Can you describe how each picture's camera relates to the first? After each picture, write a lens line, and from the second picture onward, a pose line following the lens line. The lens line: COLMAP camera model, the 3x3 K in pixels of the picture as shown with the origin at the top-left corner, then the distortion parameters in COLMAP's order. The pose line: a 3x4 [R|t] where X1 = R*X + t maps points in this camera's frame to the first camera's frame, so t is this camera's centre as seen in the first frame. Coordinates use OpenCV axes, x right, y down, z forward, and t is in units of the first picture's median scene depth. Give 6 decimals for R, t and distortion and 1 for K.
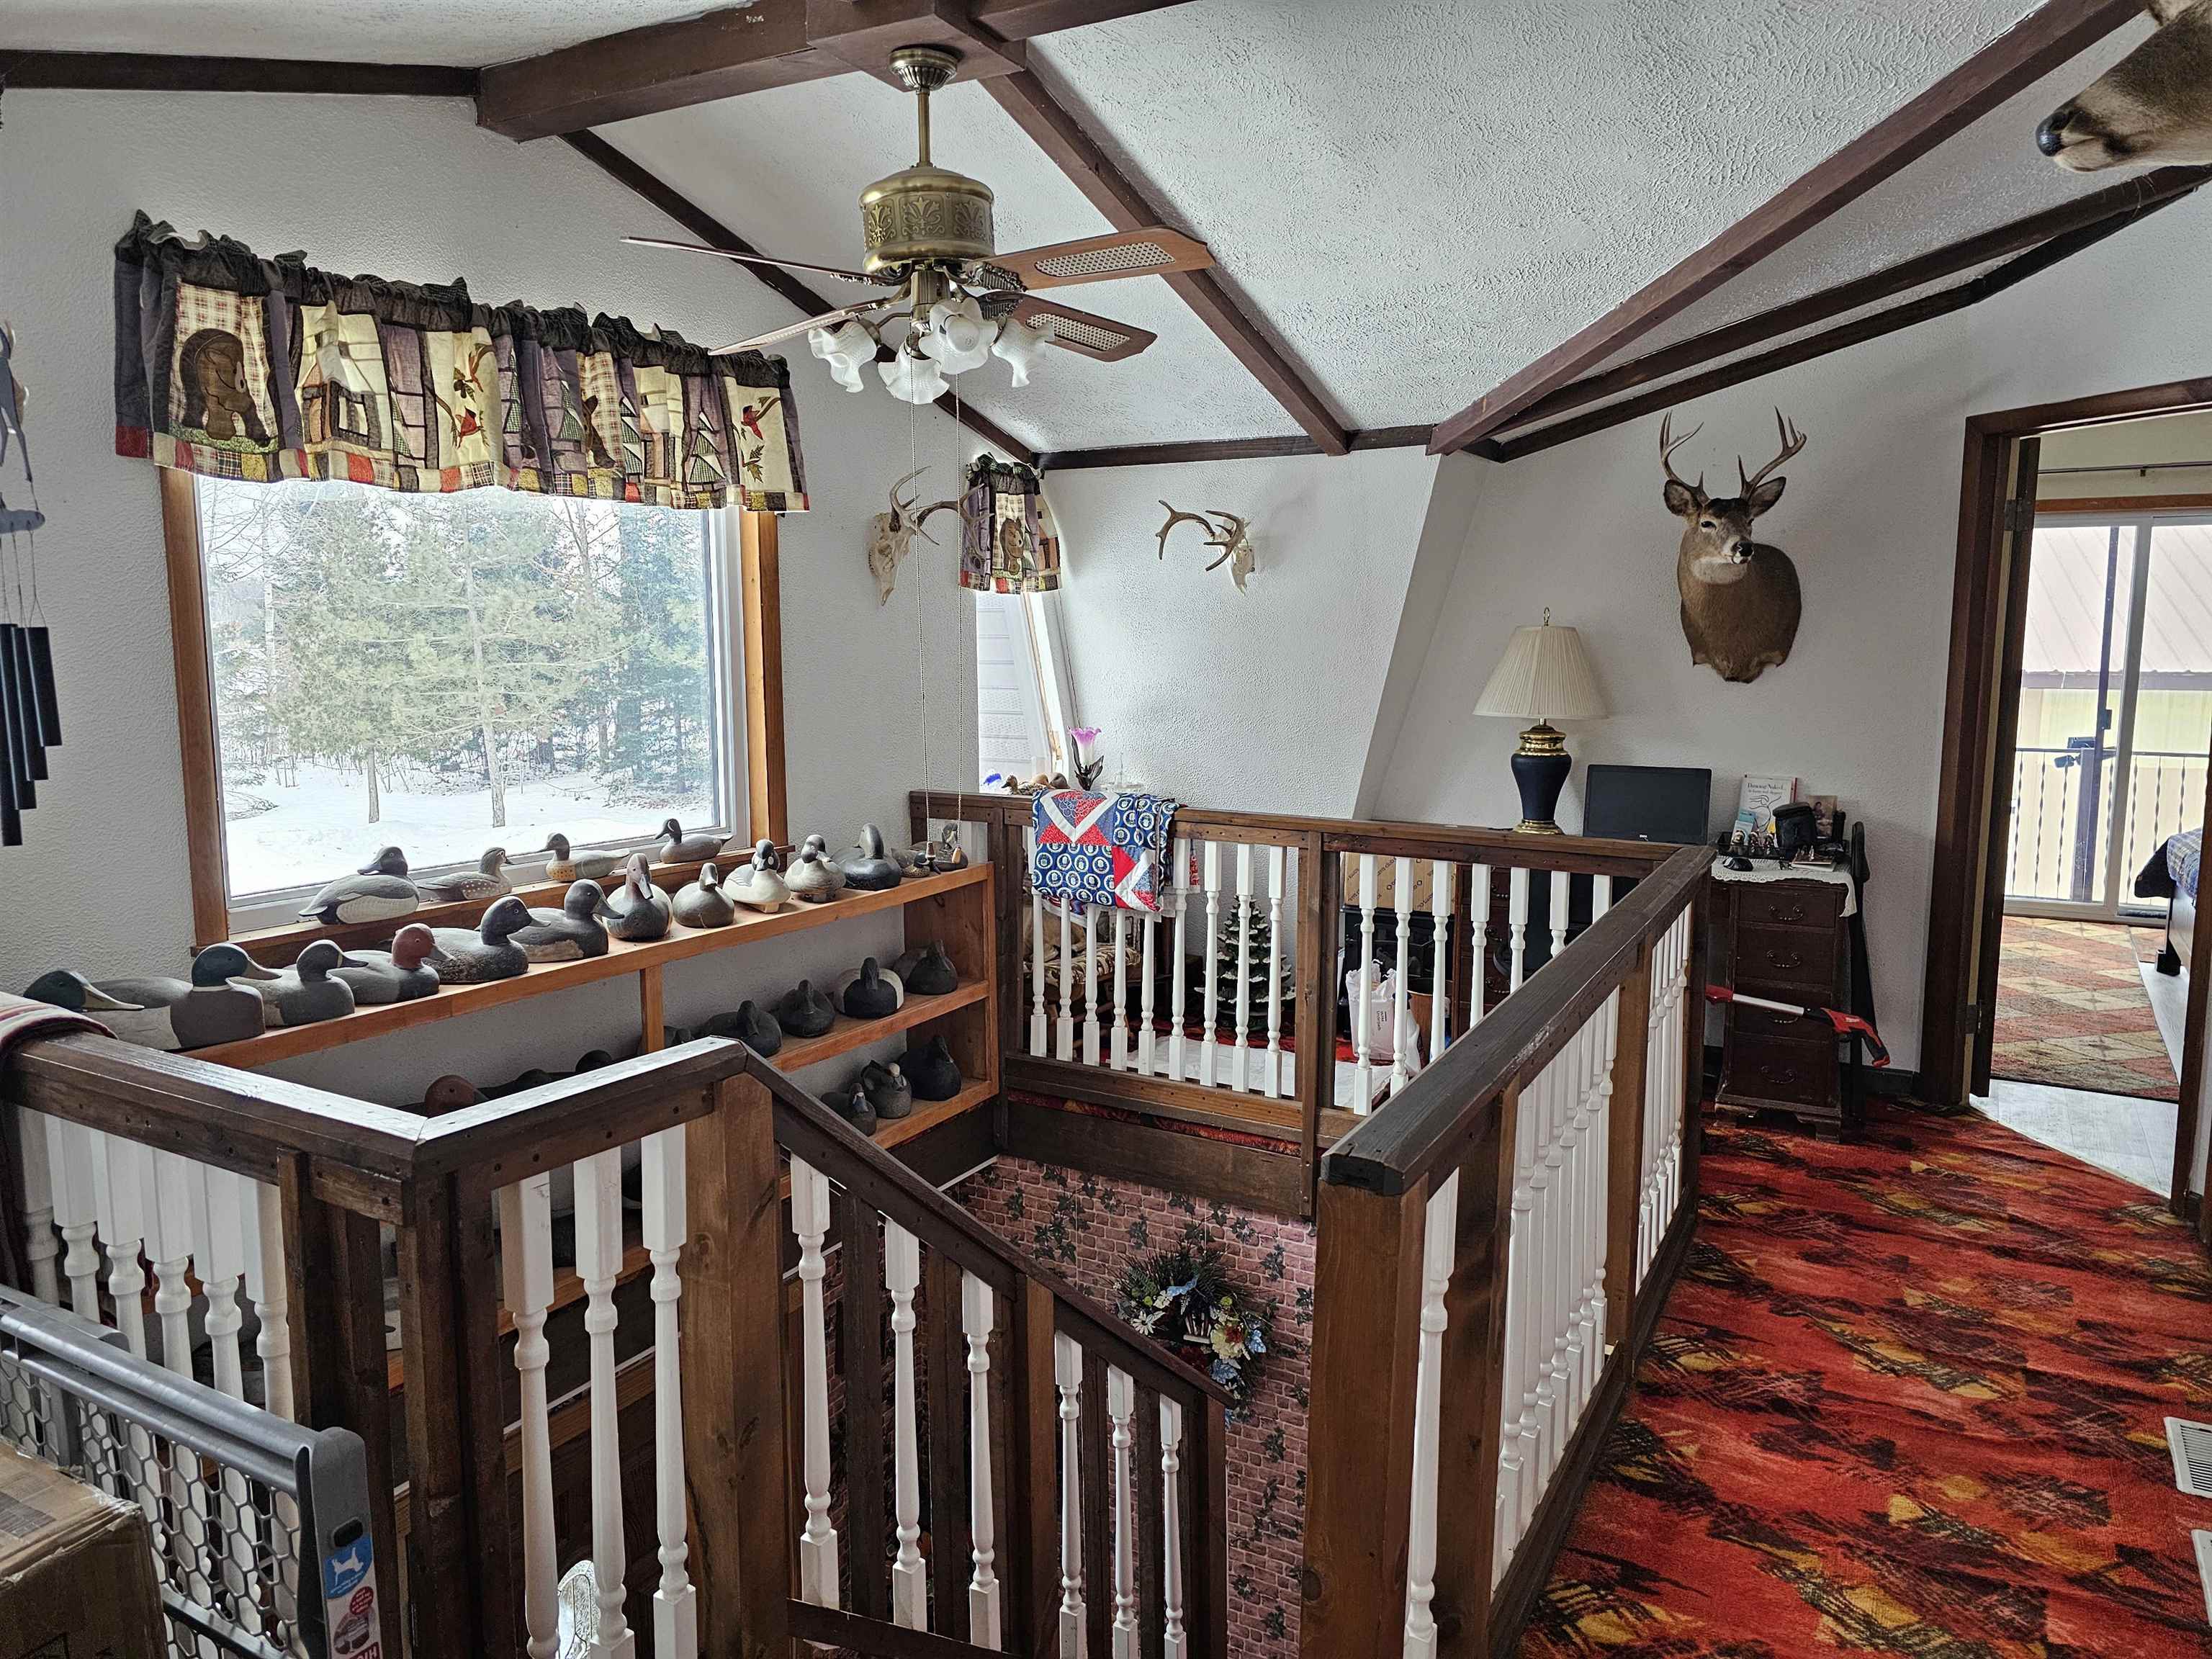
lens RADIAL K [[1462.0, 0, 1116.1], [0, 1462.0, 828.8], [0, 0, 1]] dist [0.081242, -0.073343]
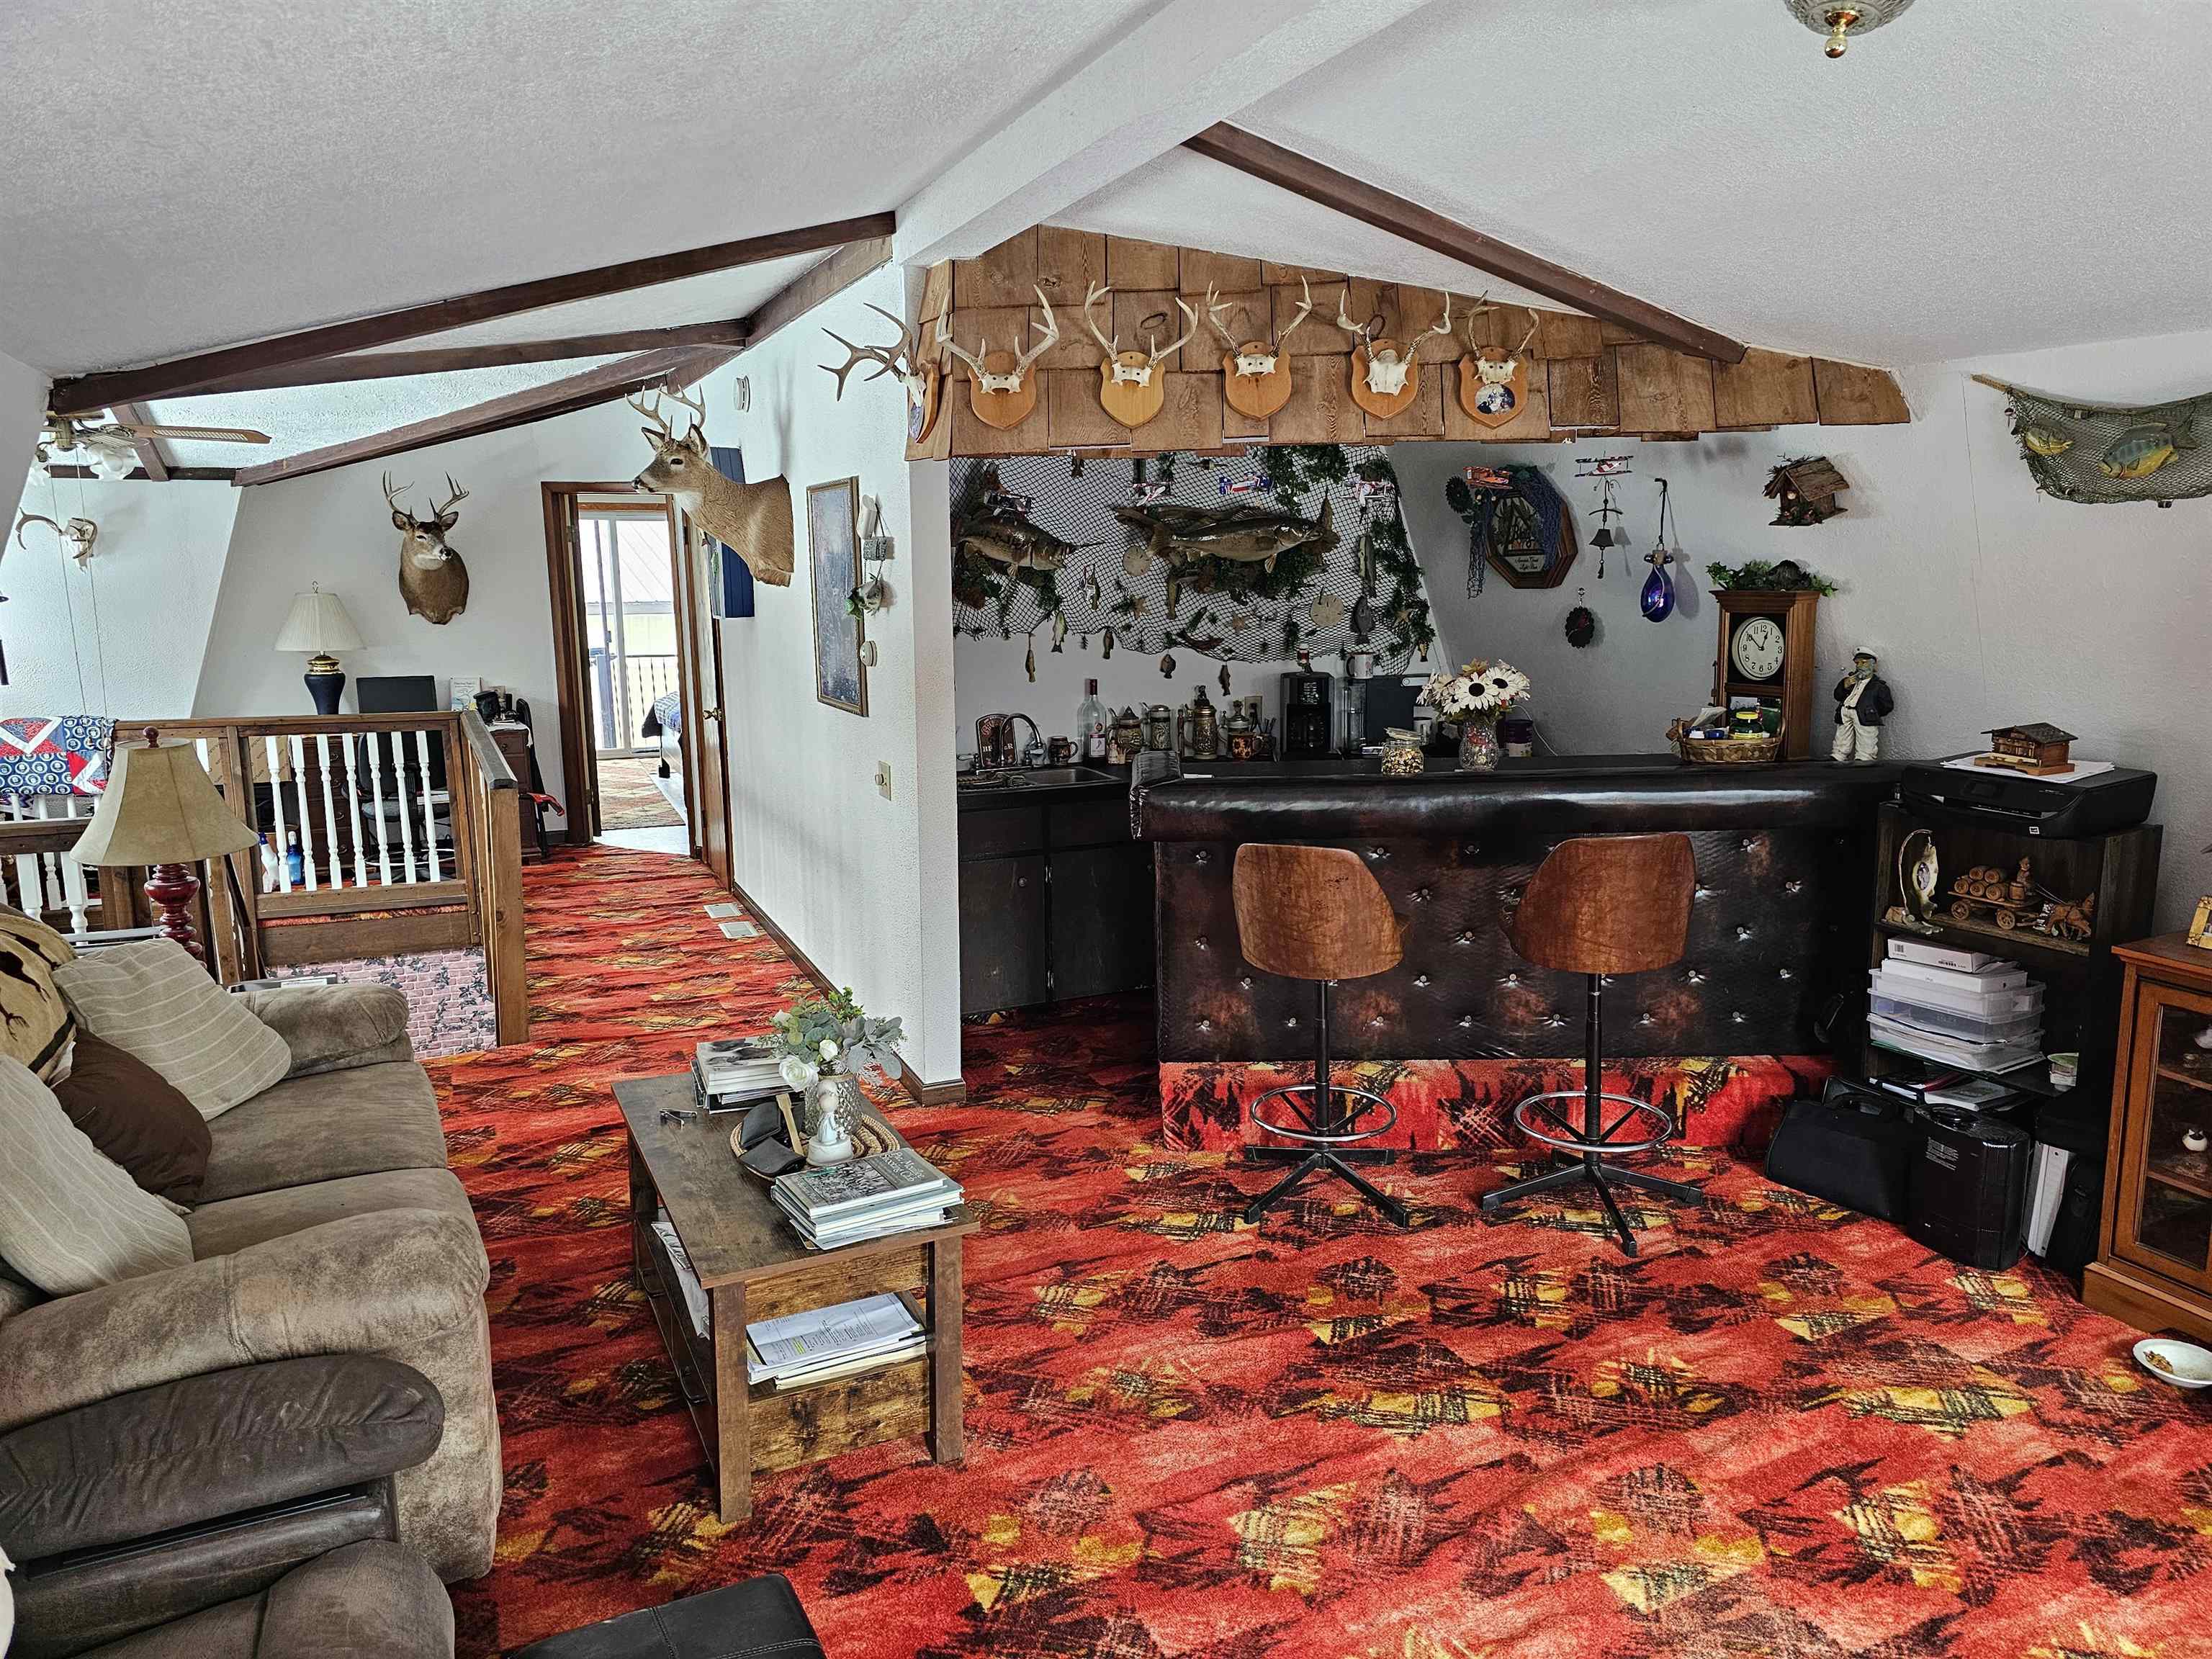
lens RADIAL K [[1462.0, 0, 1116.1], [0, 1462.0, 828.8], [0, 0, 1]] dist [0.081242, -0.073343]
pose [[0.591155, -0.151136, 0.792271, -0.525977], [0.111464, 0.988170, 0.105337, 0.042937], [-0.798819, 0.026039, 0.601008, -0.671198]]
